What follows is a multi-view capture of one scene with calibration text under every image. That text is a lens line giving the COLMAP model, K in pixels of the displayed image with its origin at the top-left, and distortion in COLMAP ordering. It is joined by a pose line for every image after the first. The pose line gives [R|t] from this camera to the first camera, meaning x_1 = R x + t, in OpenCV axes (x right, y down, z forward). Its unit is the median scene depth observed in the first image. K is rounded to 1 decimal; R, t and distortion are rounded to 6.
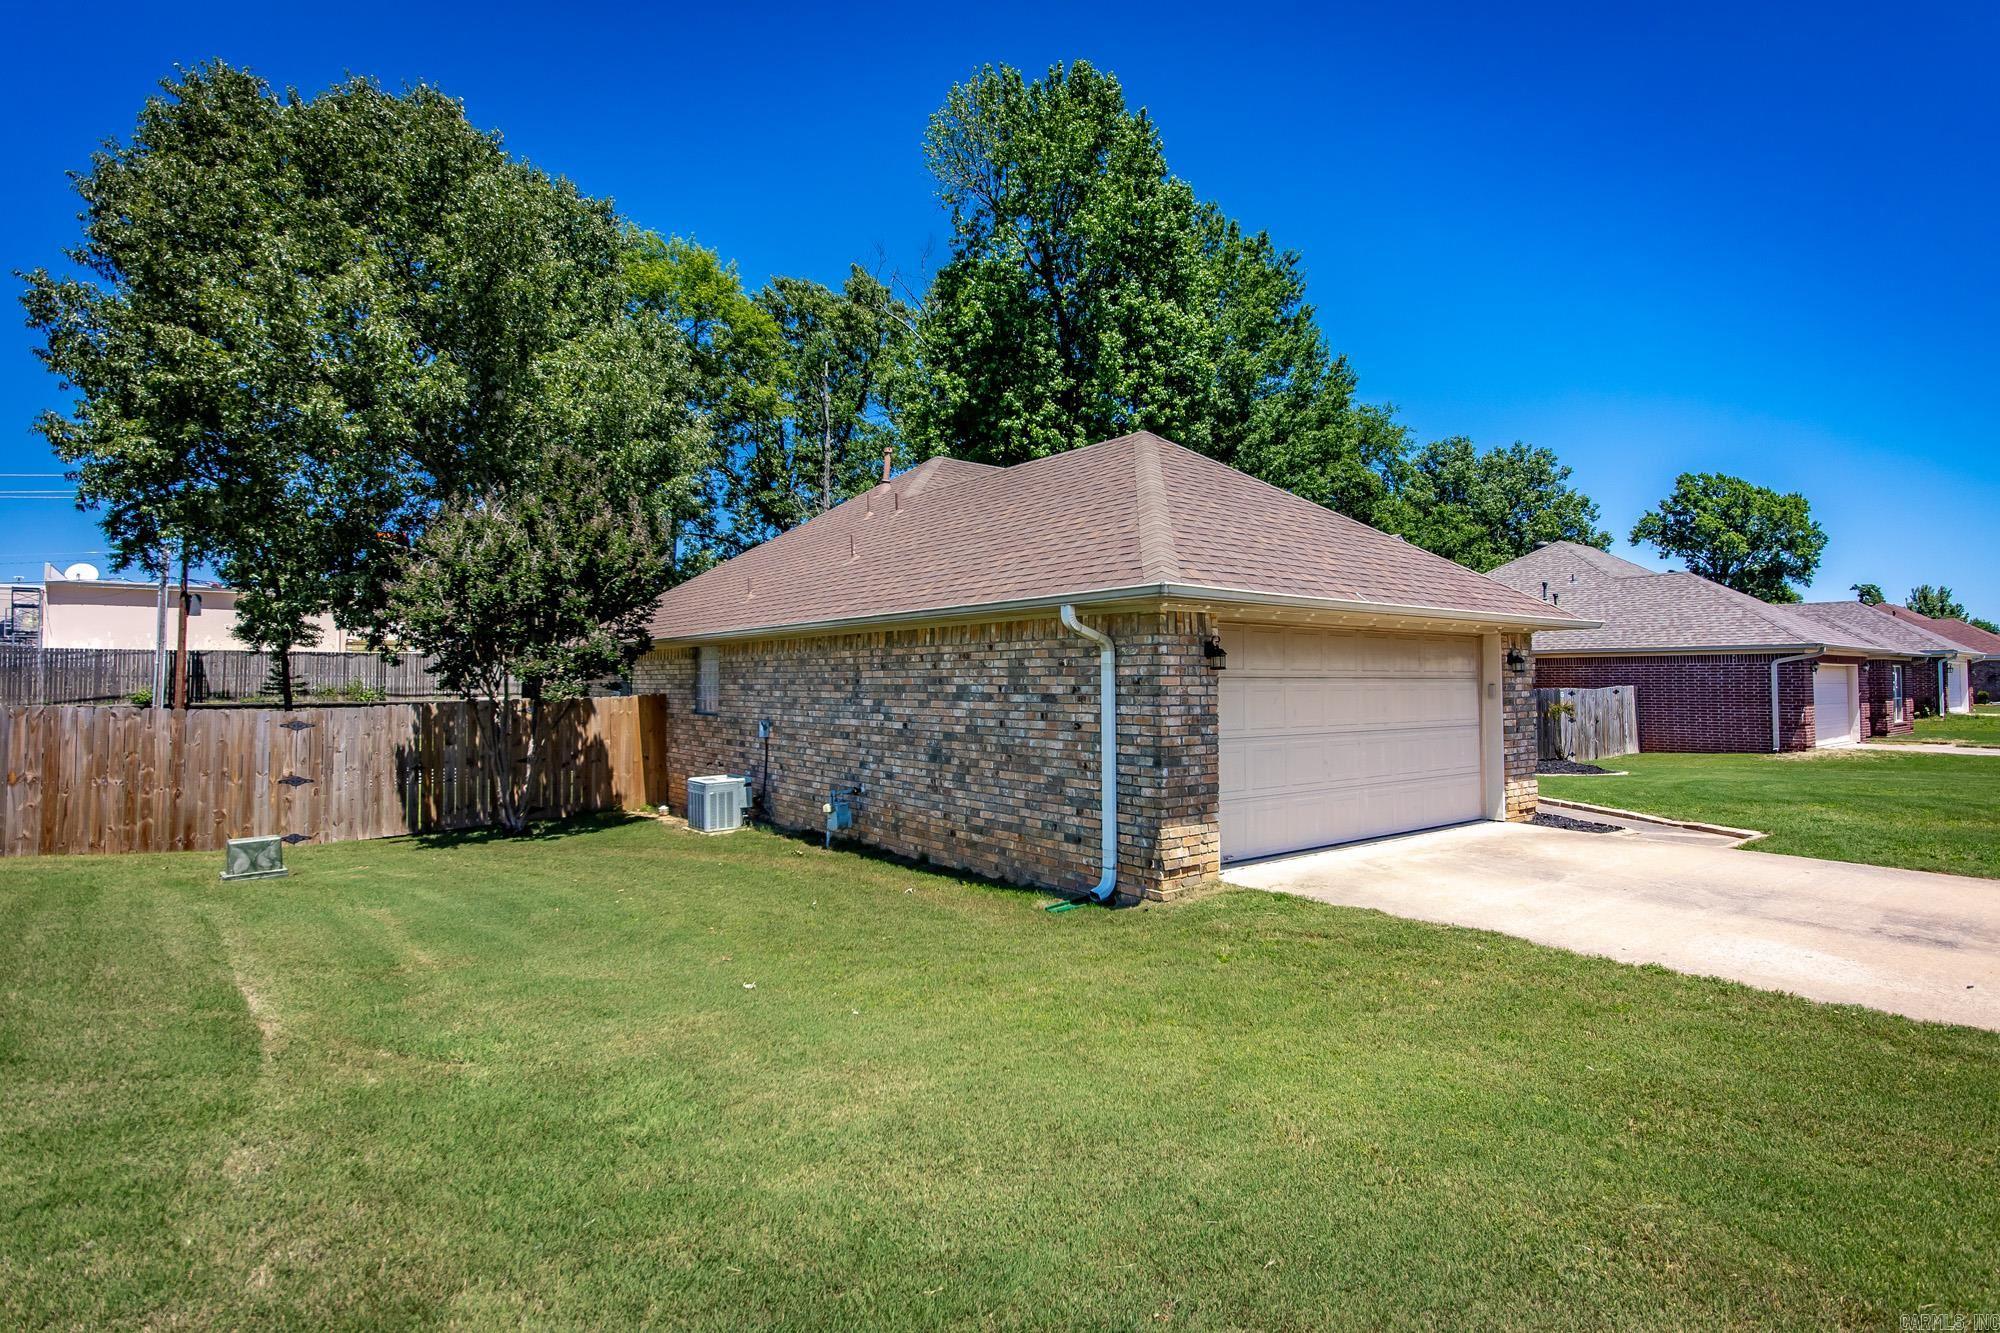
lens RADIAL K [[995.6, 0, 1001.8], [0, 995.6, 666.2], [0, 0, 1]] dist [-0.000106, -0.000066]
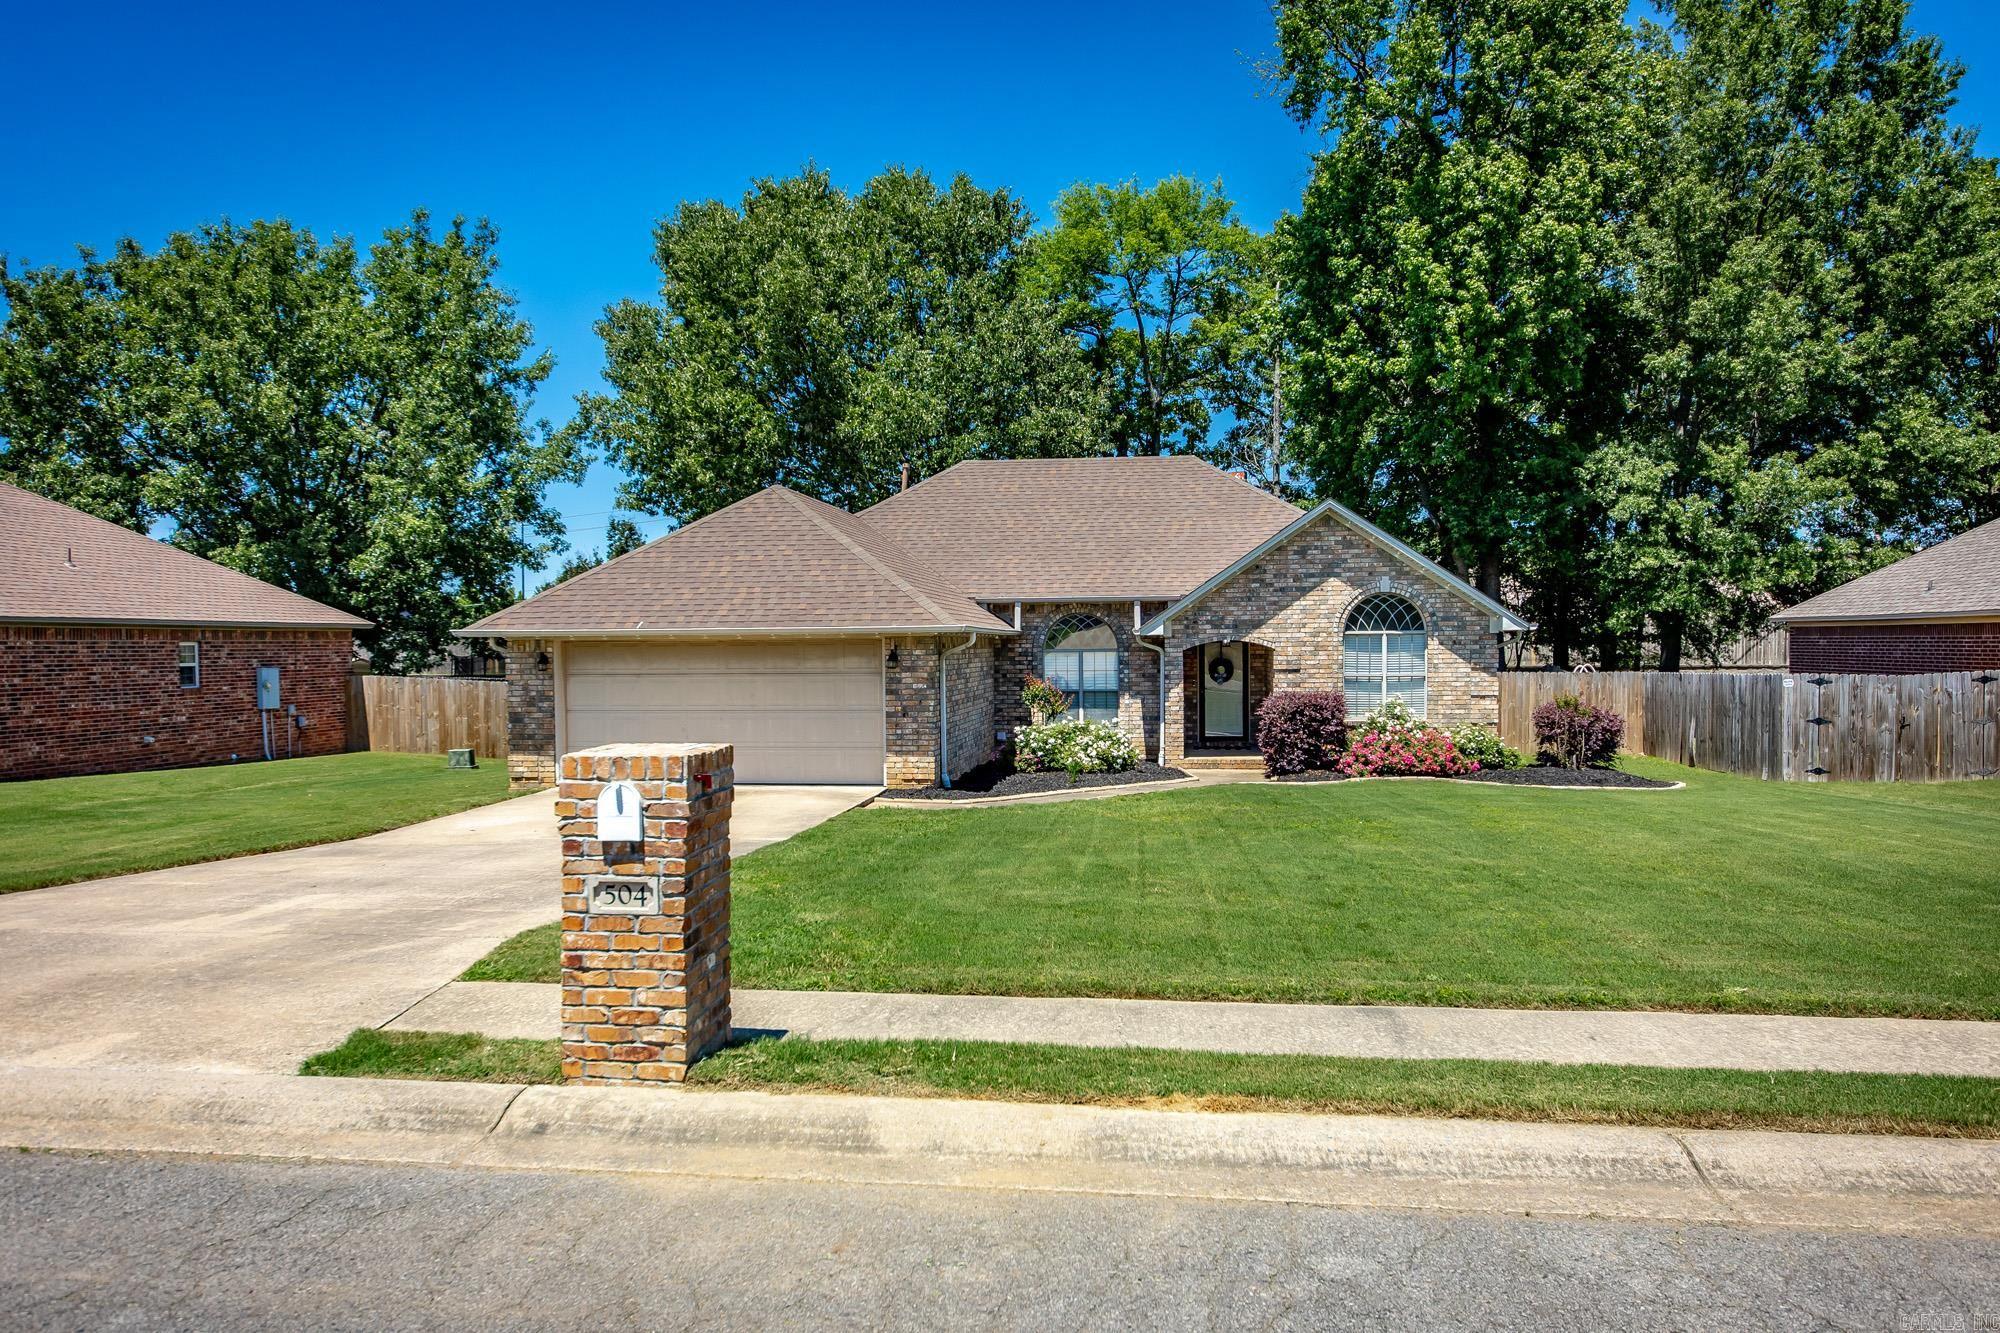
lens RADIAL K [[1396.3, 0, 998.9], [0, 1396.3, 706.8], [0, 0, 1]] dist [0.002475, -0.003131]
pose [[0.696382, 0.028291, -0.717114, 2.050477], [0.019421, 0.998114, 0.058236, -0.050054], [0.717409, -0.054482, 0.694519, -0.134498]]
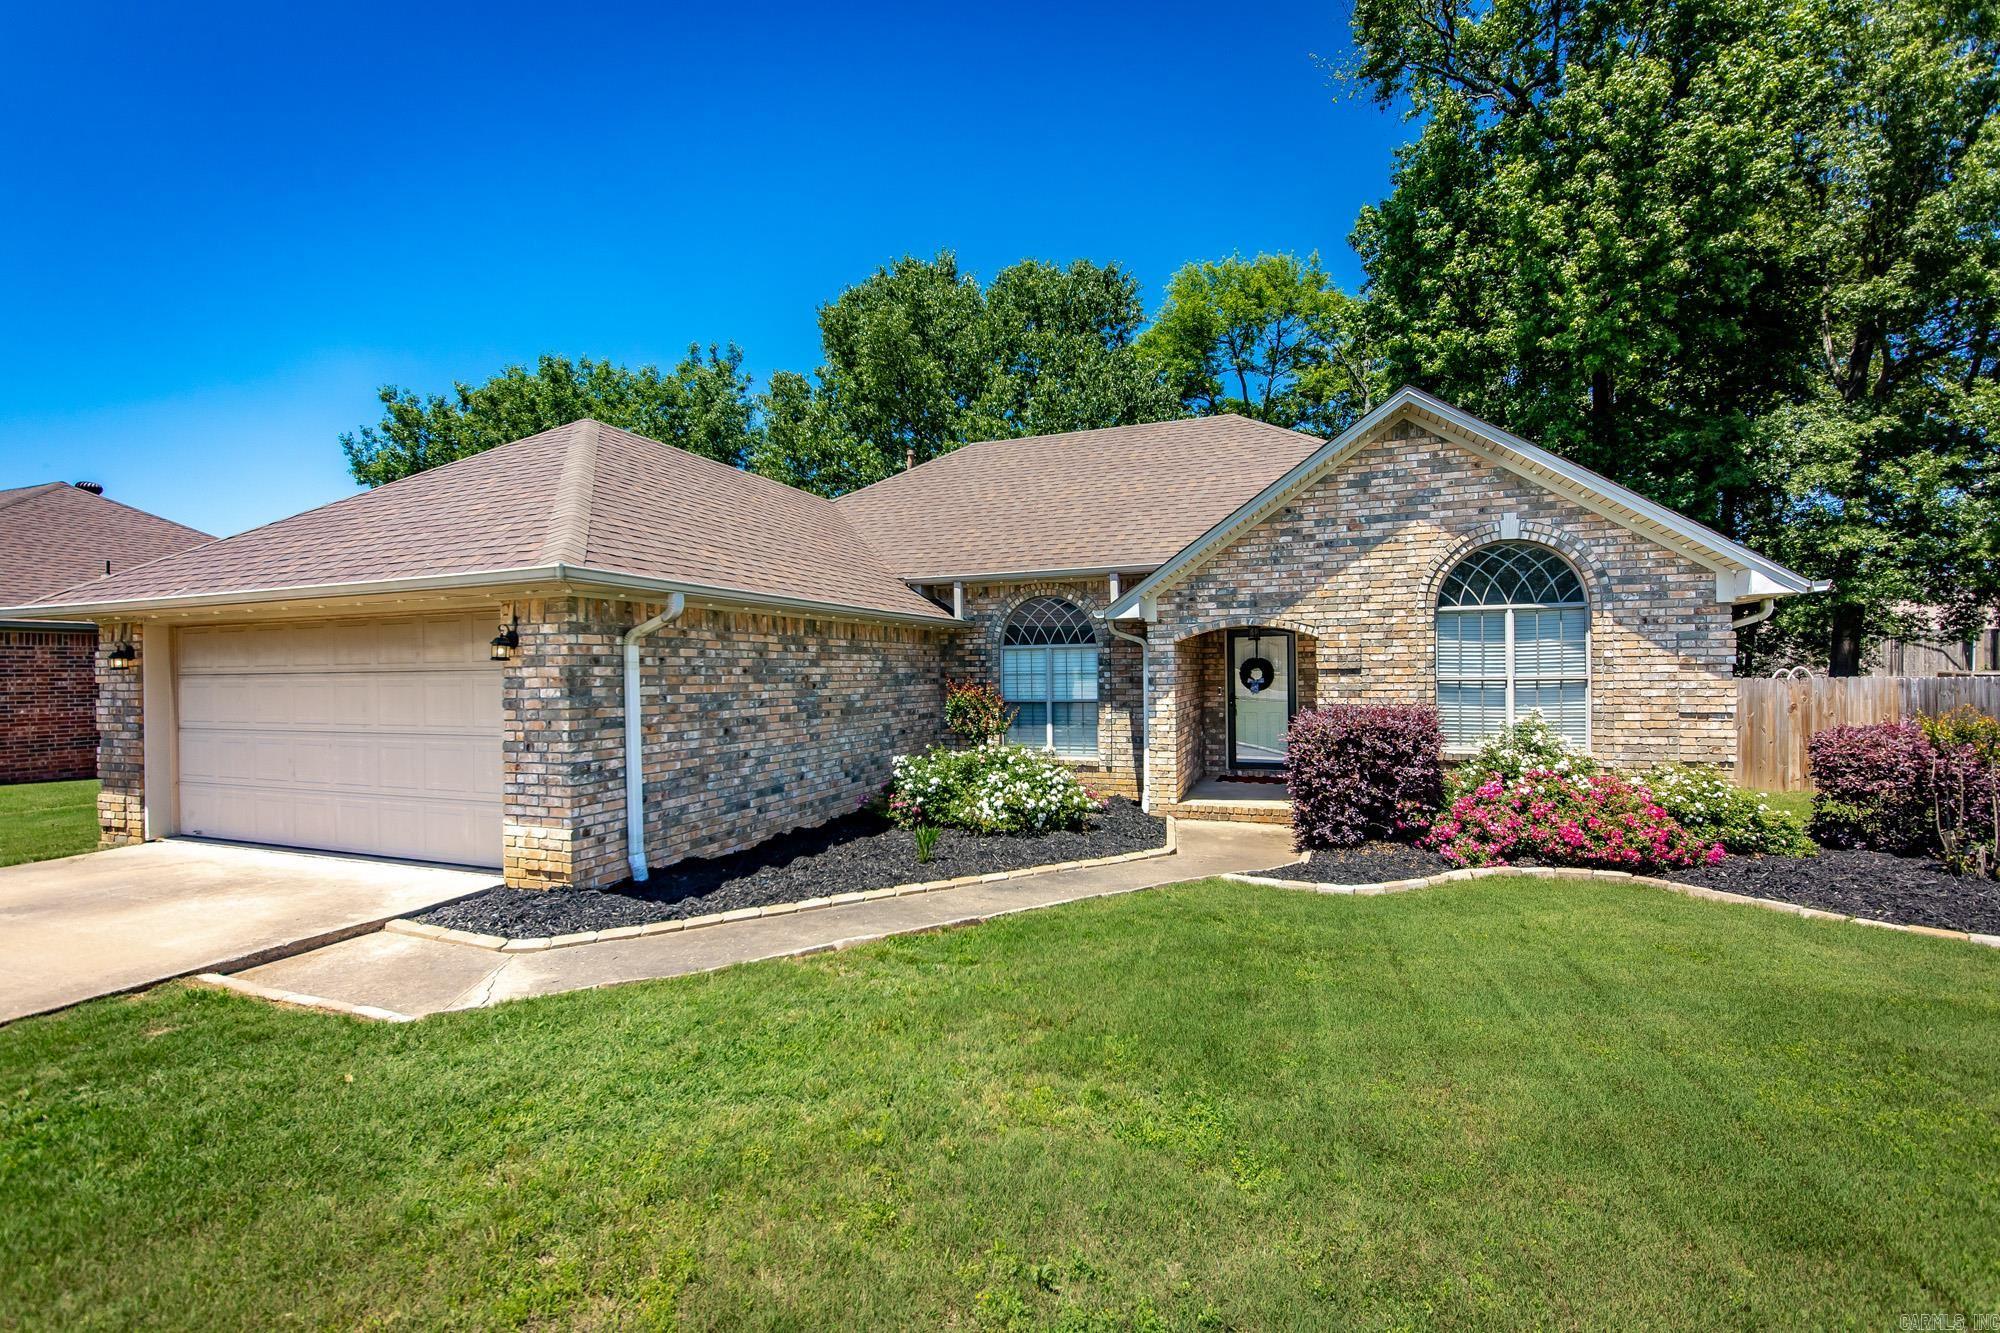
lens RADIAL K [[851.6, 0, 999.2], [0, 851.6, 675.4], [0, 0, 1]] dist [-0.006414, 0.000404]
pose [[0.508539, -0.000559, -0.861039, 1.286877], [0.026255, 0.999545, 0.014858, 0.018008], [0.860639, -0.030162, 0.508322, 1.093733]]
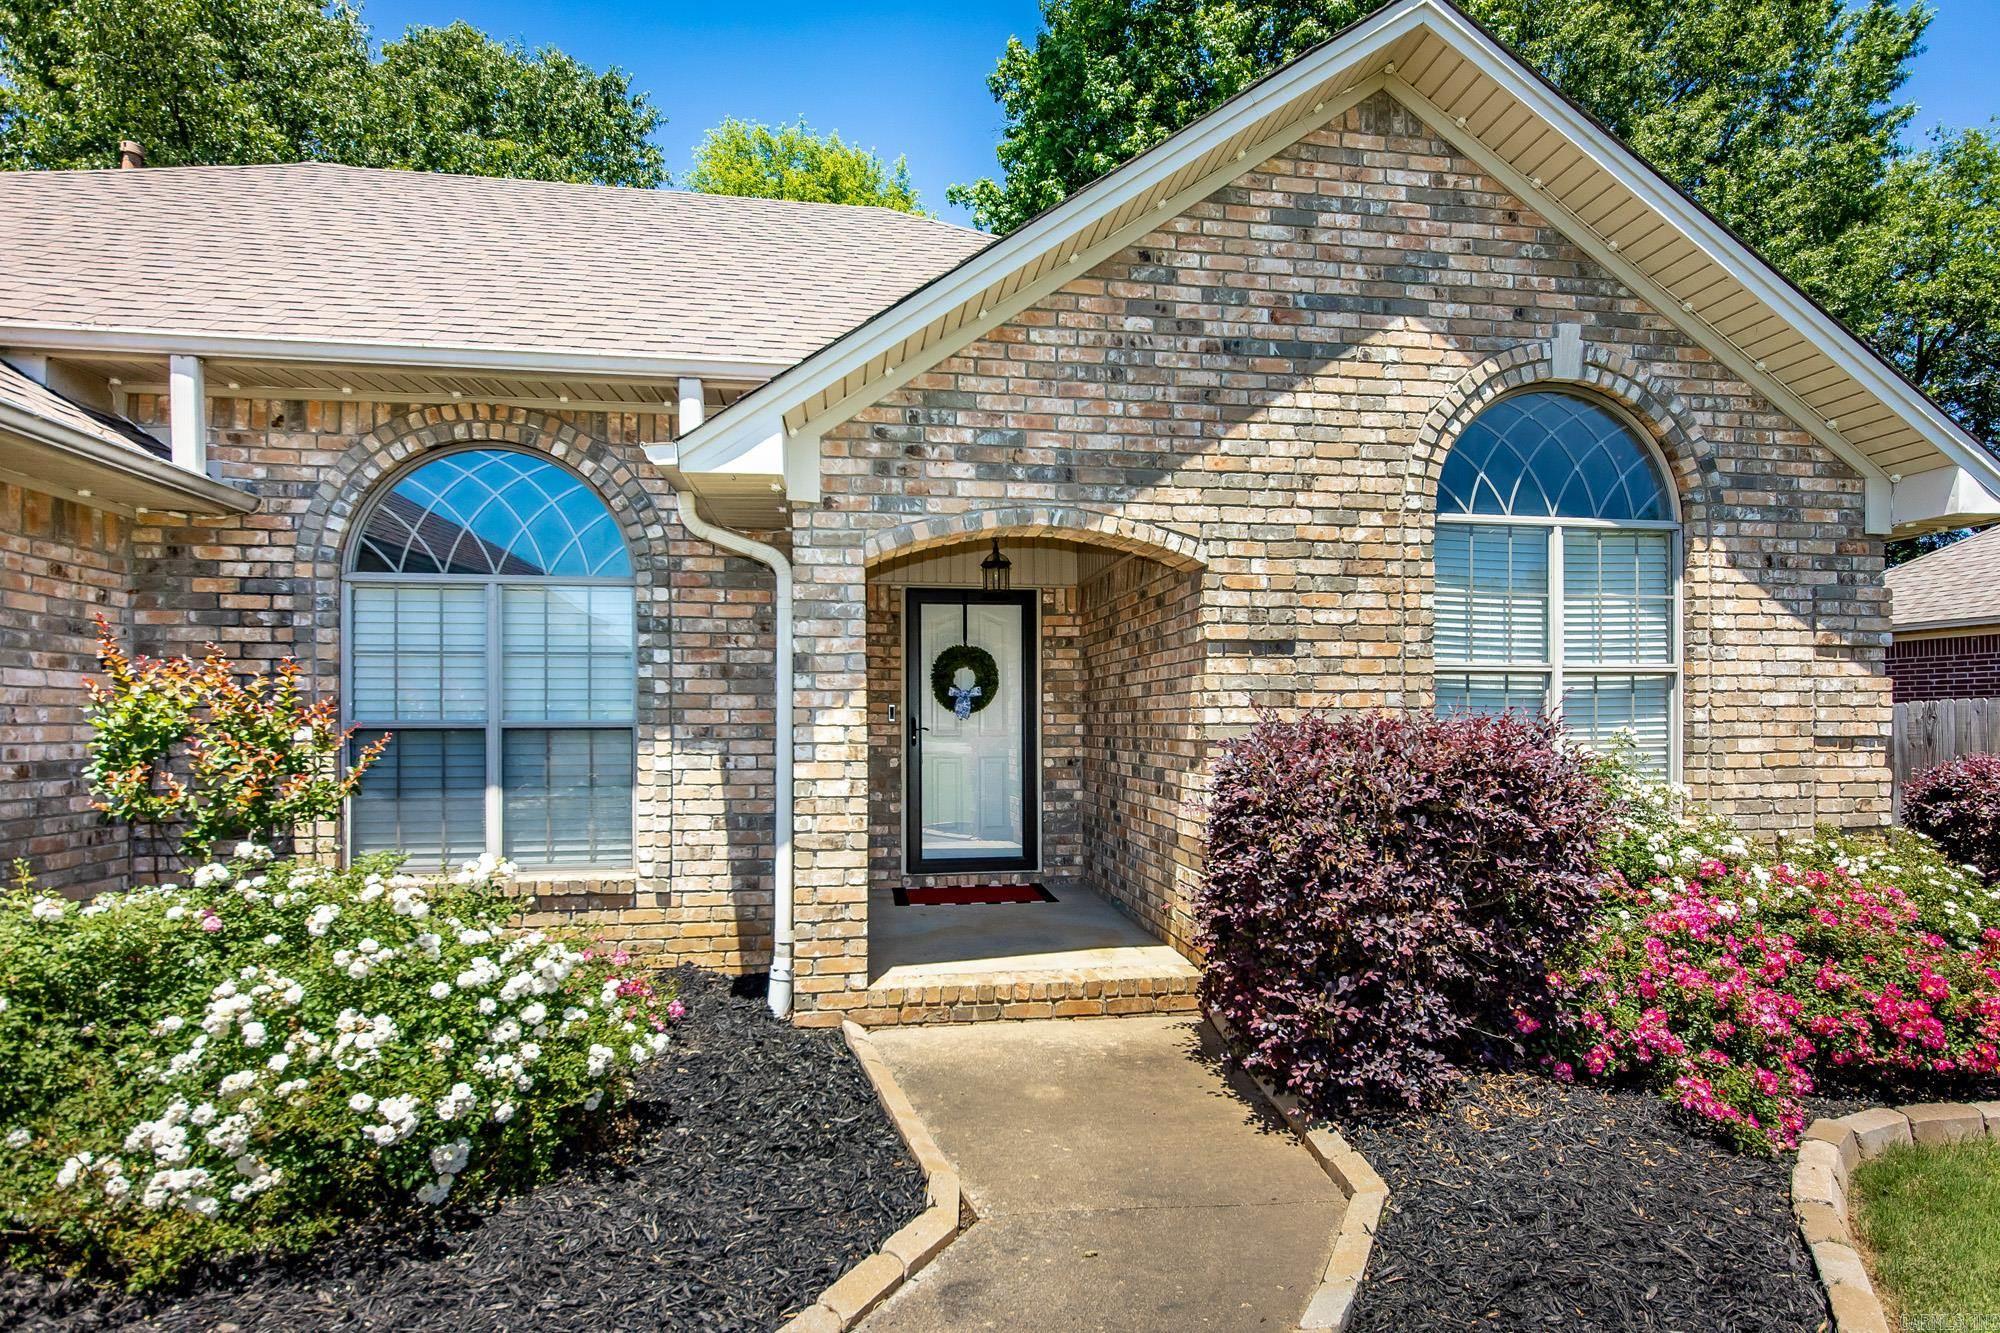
lens RADIAL K [[1042.7, 0, 1024.2], [0, 1042.7, 722.2], [0, 0, 1]] dist [-0.000351, 0.000267]
pose [[0.872190, -0.001416, -0.489165, 0.826836], [0.009074, 0.999871, 0.013284, 0.064766], [0.489083, -0.016025, 0.872090, 1.403977]]
